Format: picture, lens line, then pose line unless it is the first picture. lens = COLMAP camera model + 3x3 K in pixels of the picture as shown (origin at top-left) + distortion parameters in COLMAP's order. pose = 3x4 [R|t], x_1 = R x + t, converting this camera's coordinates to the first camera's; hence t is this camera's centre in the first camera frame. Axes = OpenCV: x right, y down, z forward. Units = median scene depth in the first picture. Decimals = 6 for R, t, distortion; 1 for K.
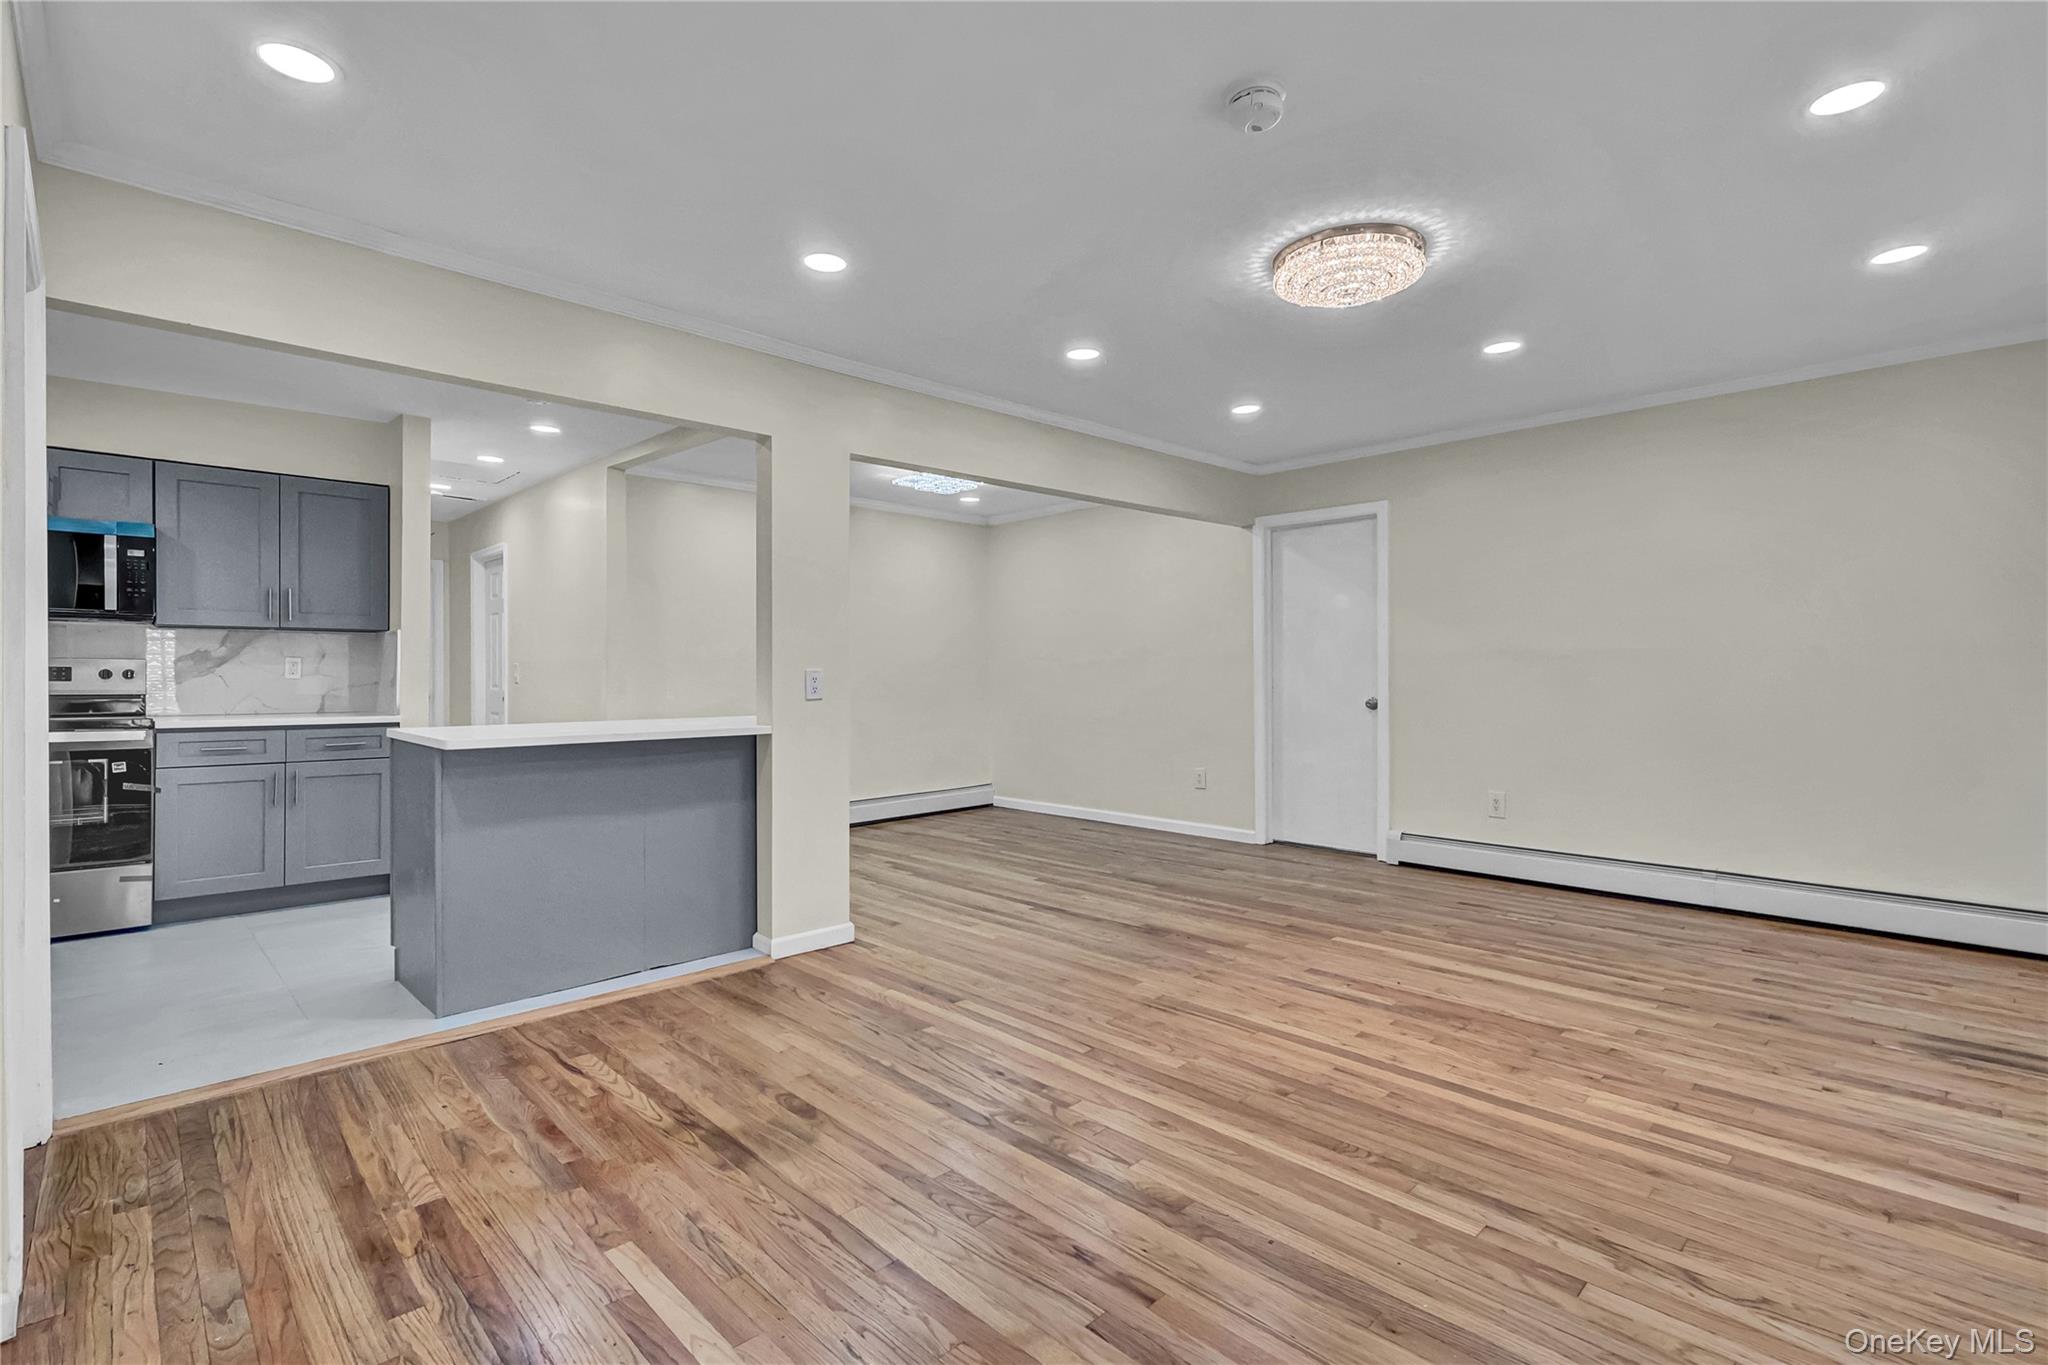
lens RADIAL K [[954.2, 0, 1020.3], [0, 954.2, 679.7], [0, 0, 1]] dist [0.003075, -0.000304]
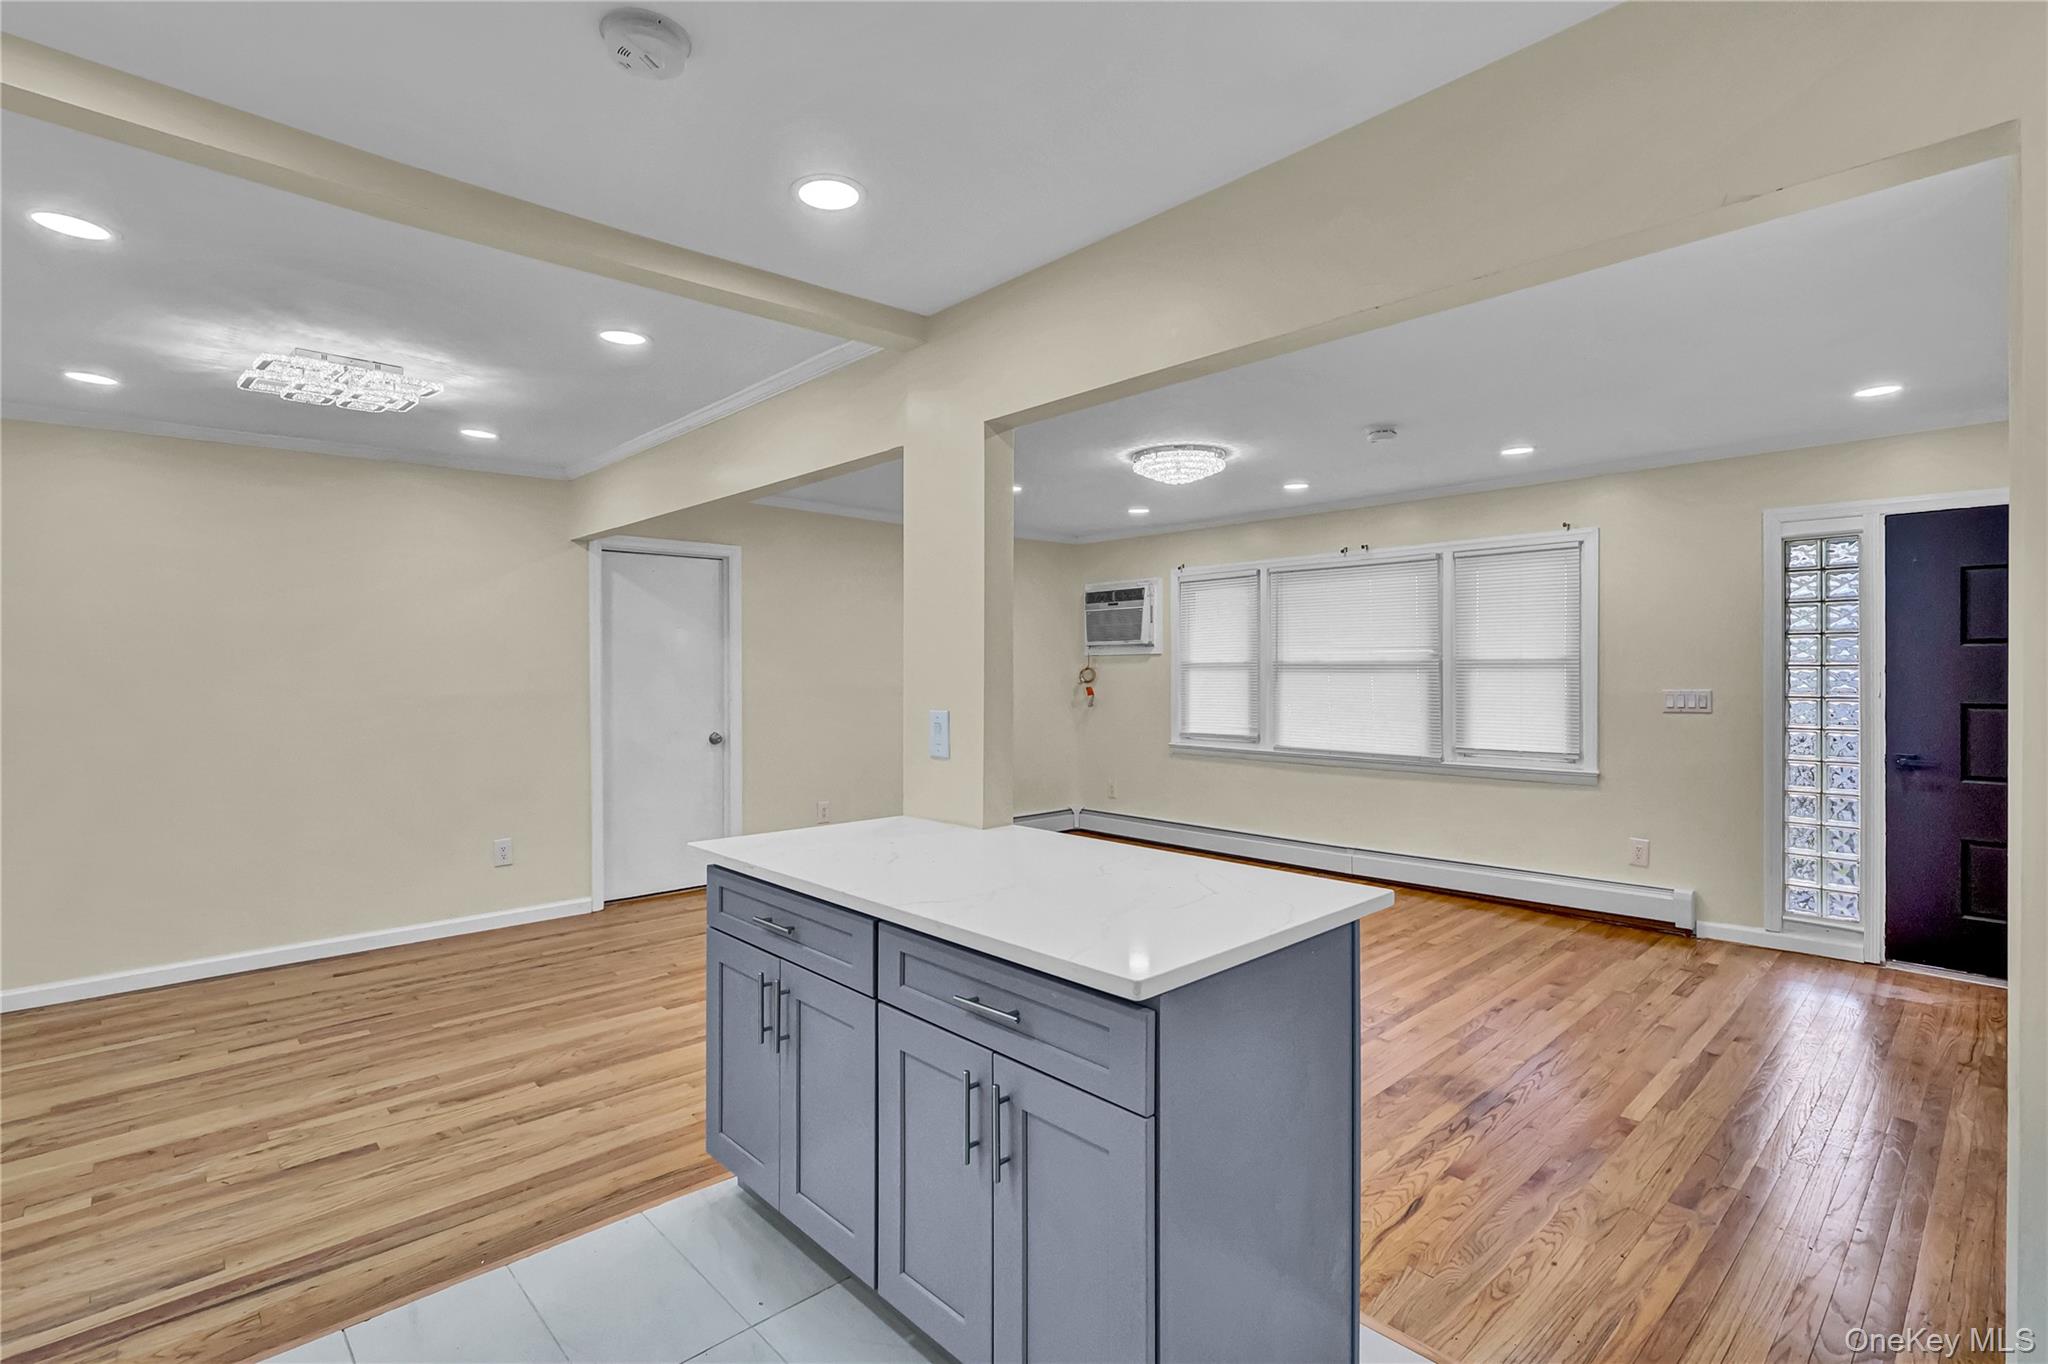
lens RADIAL K [[954.2, 0, 1020.0], [0, 954.2, 672.2], [0, 0, 1]] dist [0.003075, -0.000304]
pose [[0.011044, -0.003244, 0.999934, -1.686089], [0.006768, 0.999972, 0.003170, -0.121178], [-0.999916, 0.006732, 0.011066, 1.674632]]
